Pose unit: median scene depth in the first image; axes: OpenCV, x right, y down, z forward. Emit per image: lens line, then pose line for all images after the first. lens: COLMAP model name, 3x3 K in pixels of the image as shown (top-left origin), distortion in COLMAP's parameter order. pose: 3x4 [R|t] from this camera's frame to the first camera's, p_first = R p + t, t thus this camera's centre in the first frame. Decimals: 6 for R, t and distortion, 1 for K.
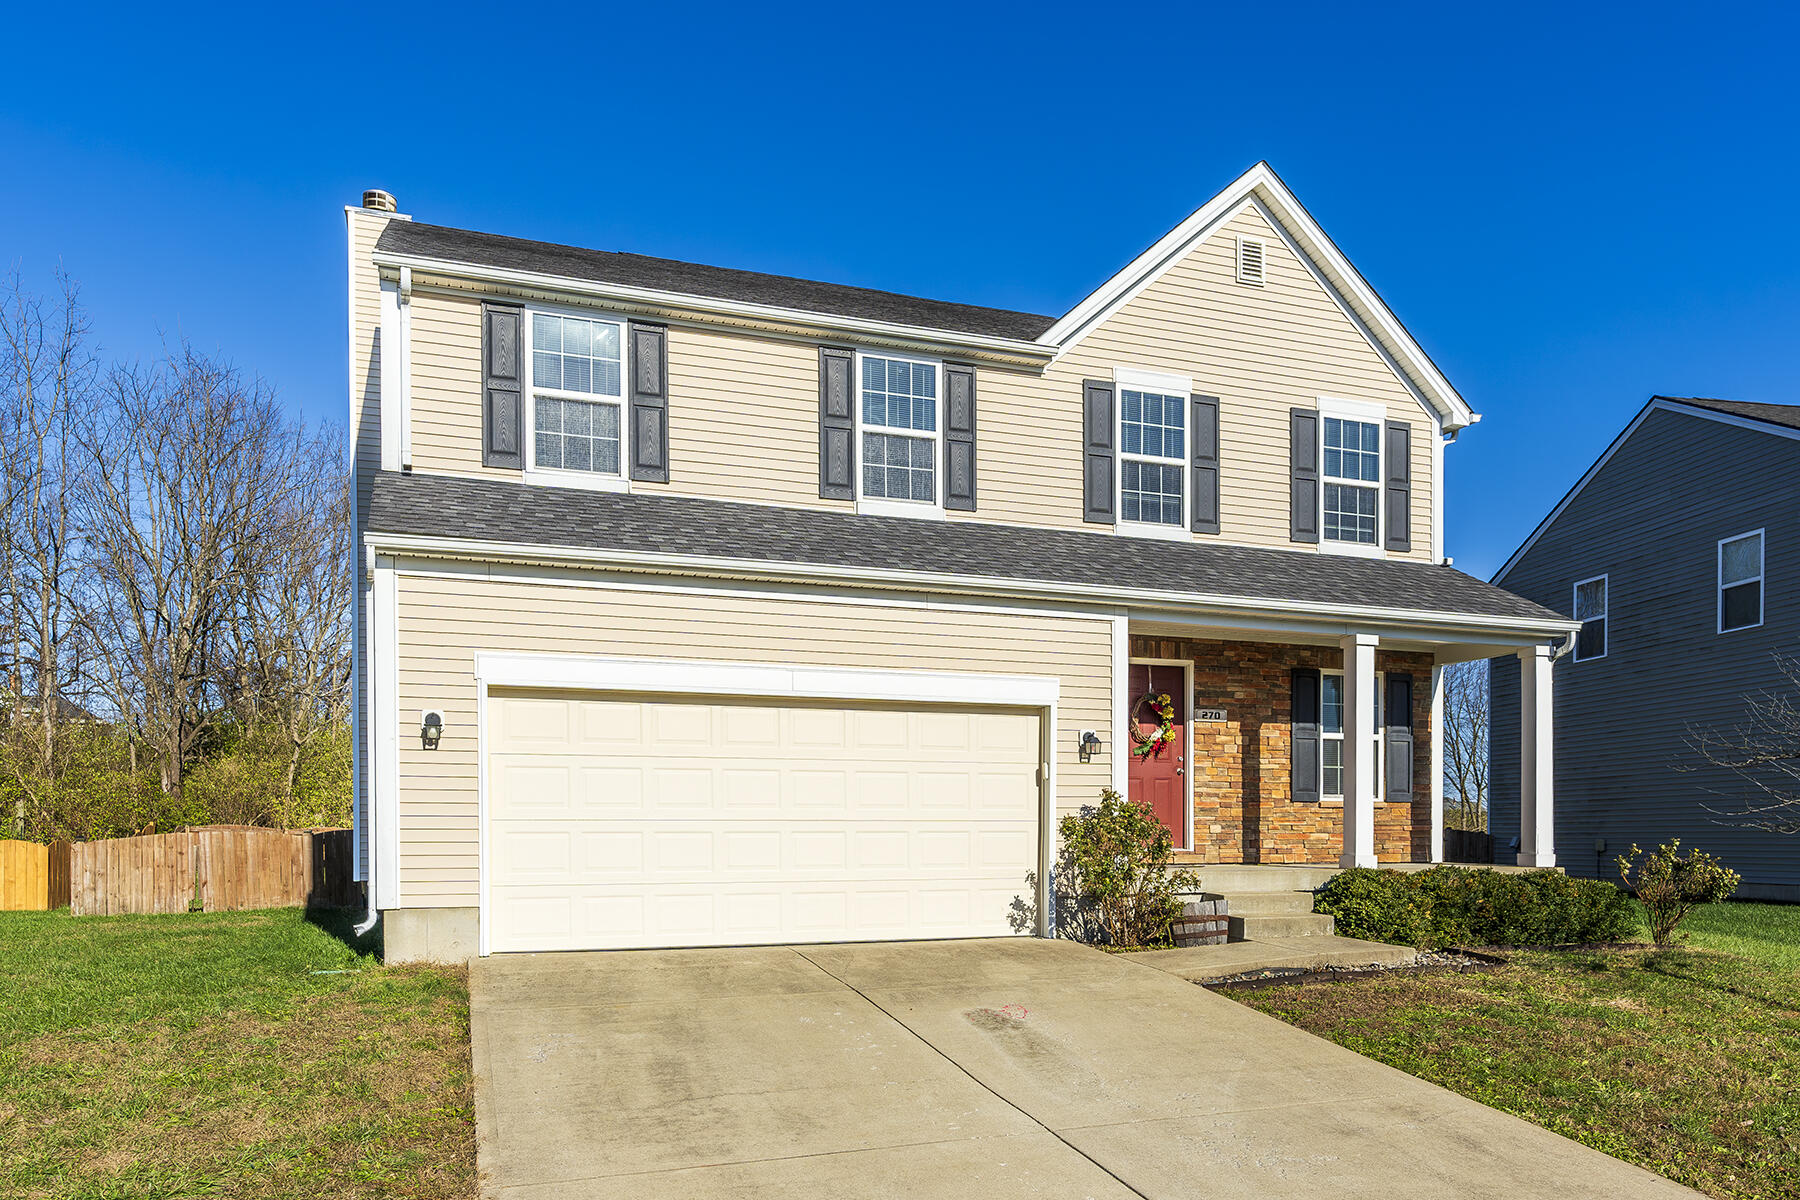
lens RADIAL K [[1033.3, 0, 902.1], [0, 1033.3, 831.1], [0, 0, 1]] dist [-0.000425, -0.001520]
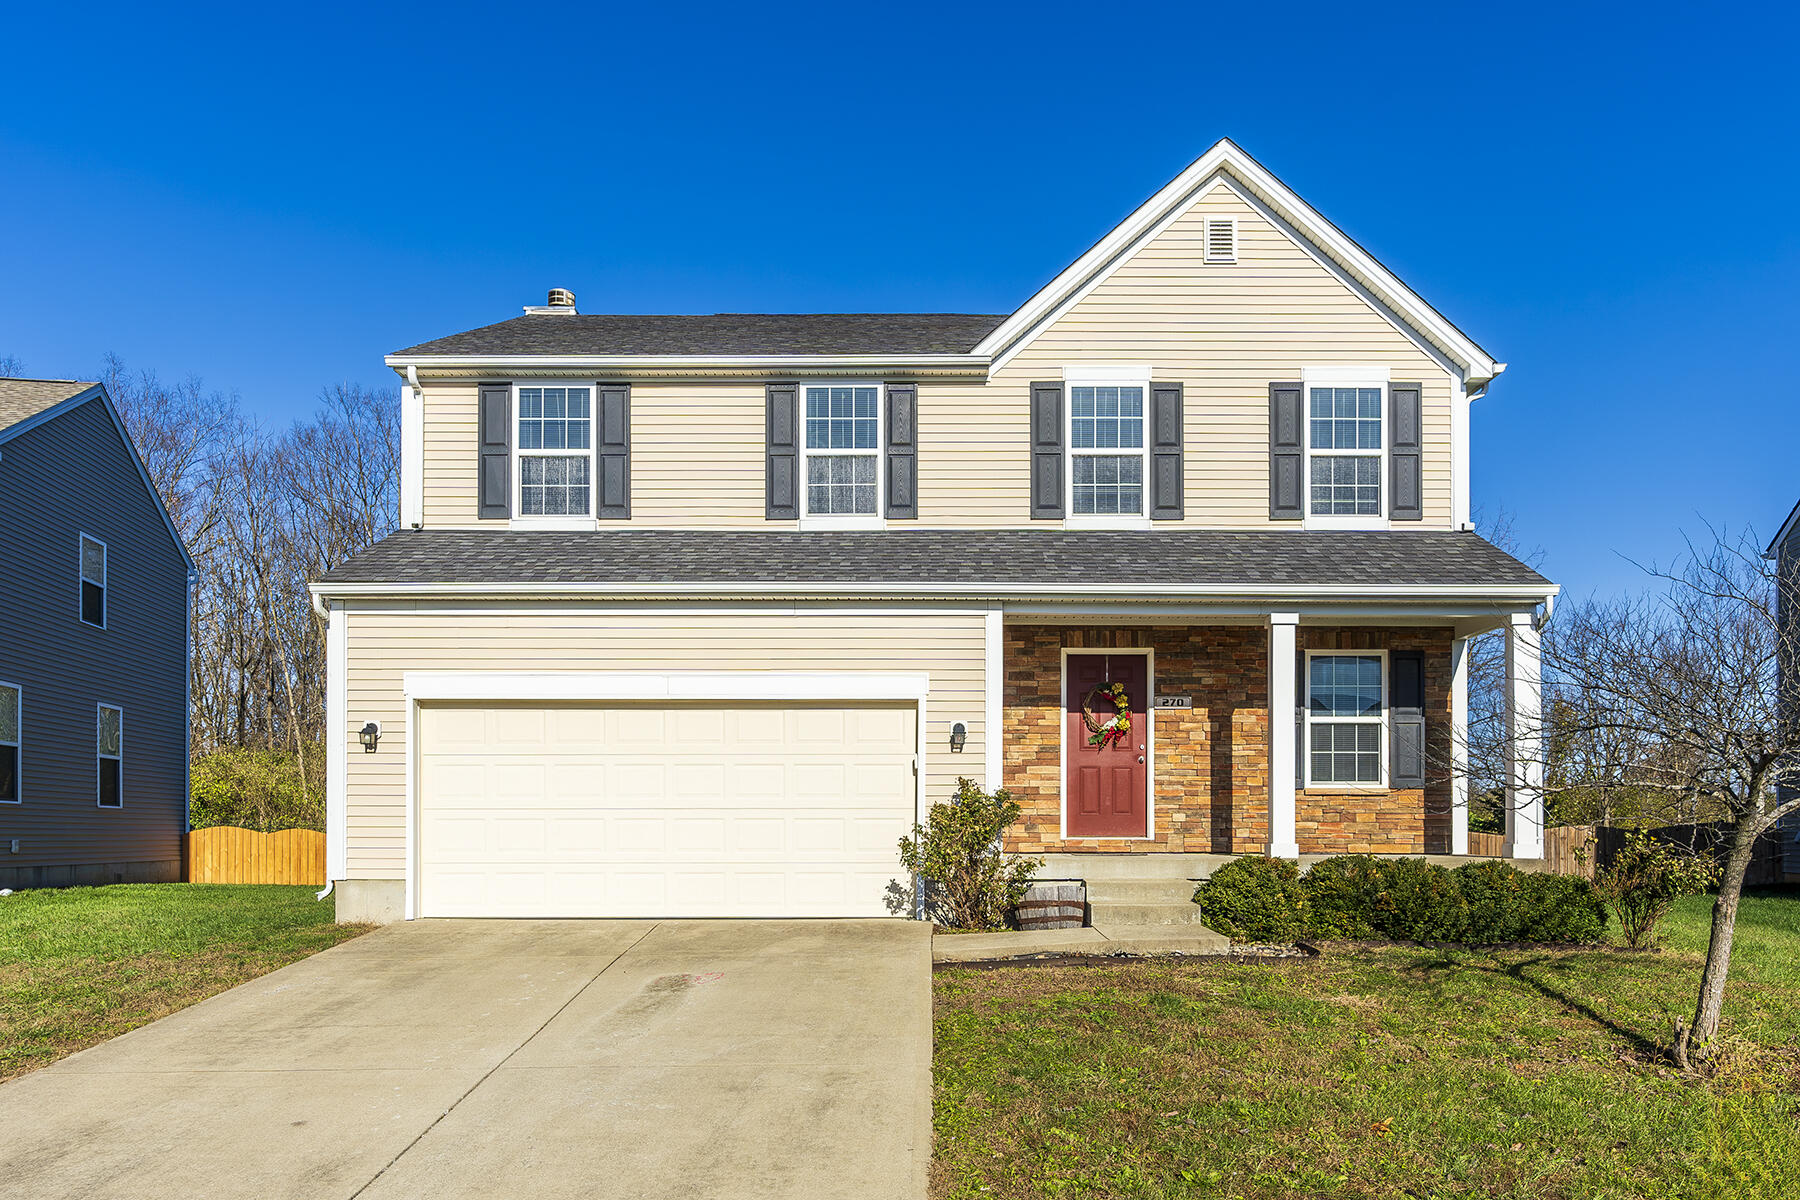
lens RADIAL K [[1002.3, 0, 943.3], [0, 1002.3, 810.8], [0, 0, 1]] dist [-0.002246, 0.000954]
pose [[0.961071, -0.004040, -0.276271, 0.352888], [-0.000318, 0.999876, -0.015726, 0.006774], [0.276301, 0.015201, 0.960951, 0.019443]]
